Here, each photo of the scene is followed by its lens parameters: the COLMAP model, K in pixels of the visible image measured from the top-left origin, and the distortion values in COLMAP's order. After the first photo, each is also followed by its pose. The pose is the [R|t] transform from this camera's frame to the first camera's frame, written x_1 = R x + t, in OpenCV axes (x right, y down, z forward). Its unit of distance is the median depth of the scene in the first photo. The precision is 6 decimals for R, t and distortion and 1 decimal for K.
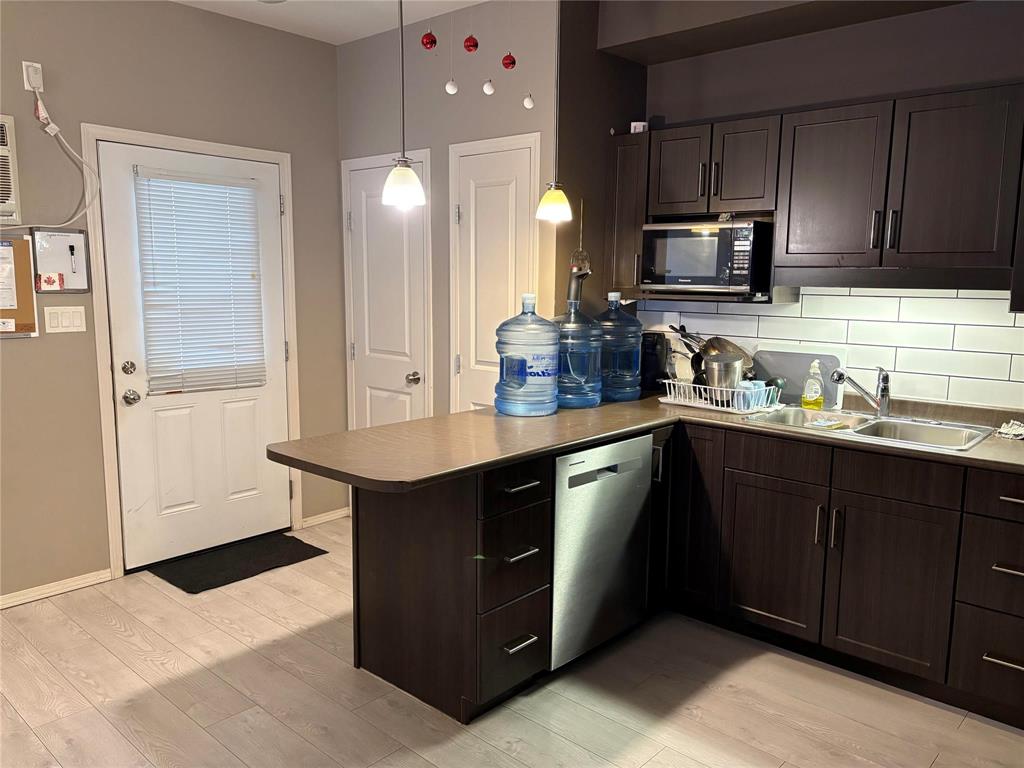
lens RADIAL K [[775.3, 0, 512.0], [0, 775.3, 384.0], [0, 0, 1]] dist [0.023047, -0.002510]
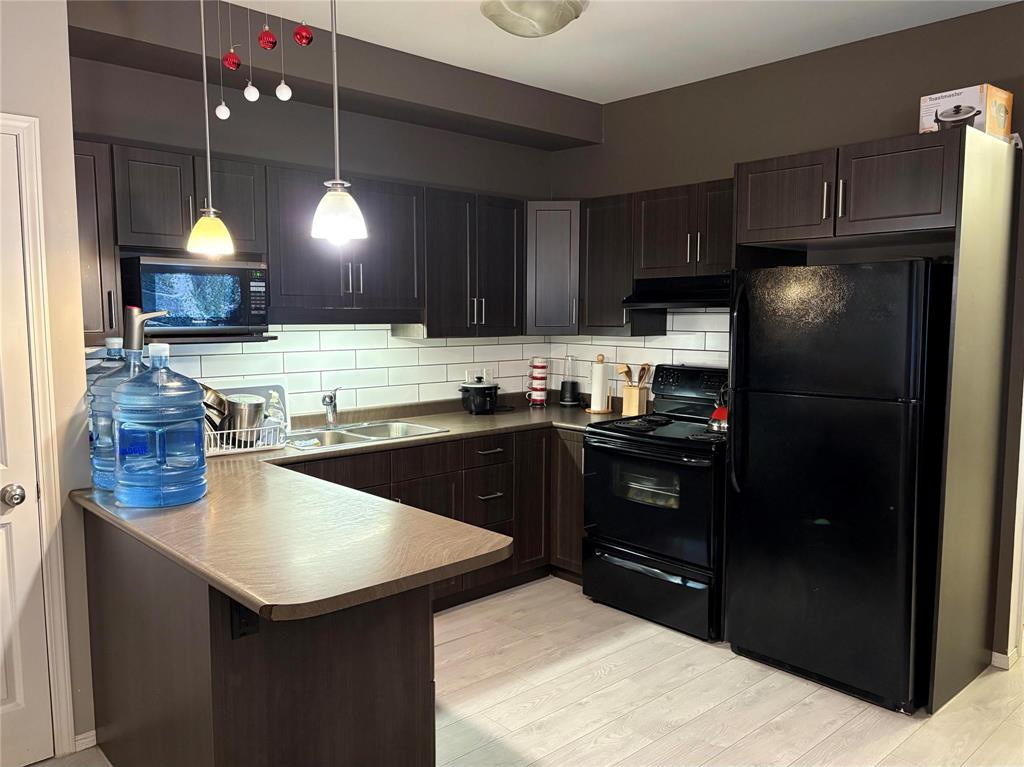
lens RADIAL K [[775.3, 0, 512.0], [0, 775.3, 383.5], [0, 0, 1]] dist [0.023047, -0.002510]
pose [[0.111193, -0.105600, 0.988172, -0.690863], [0.138523, 0.986279, 0.089810, -0.097418], [-0.984097, 0.126898, 0.124295, 0.557627]]
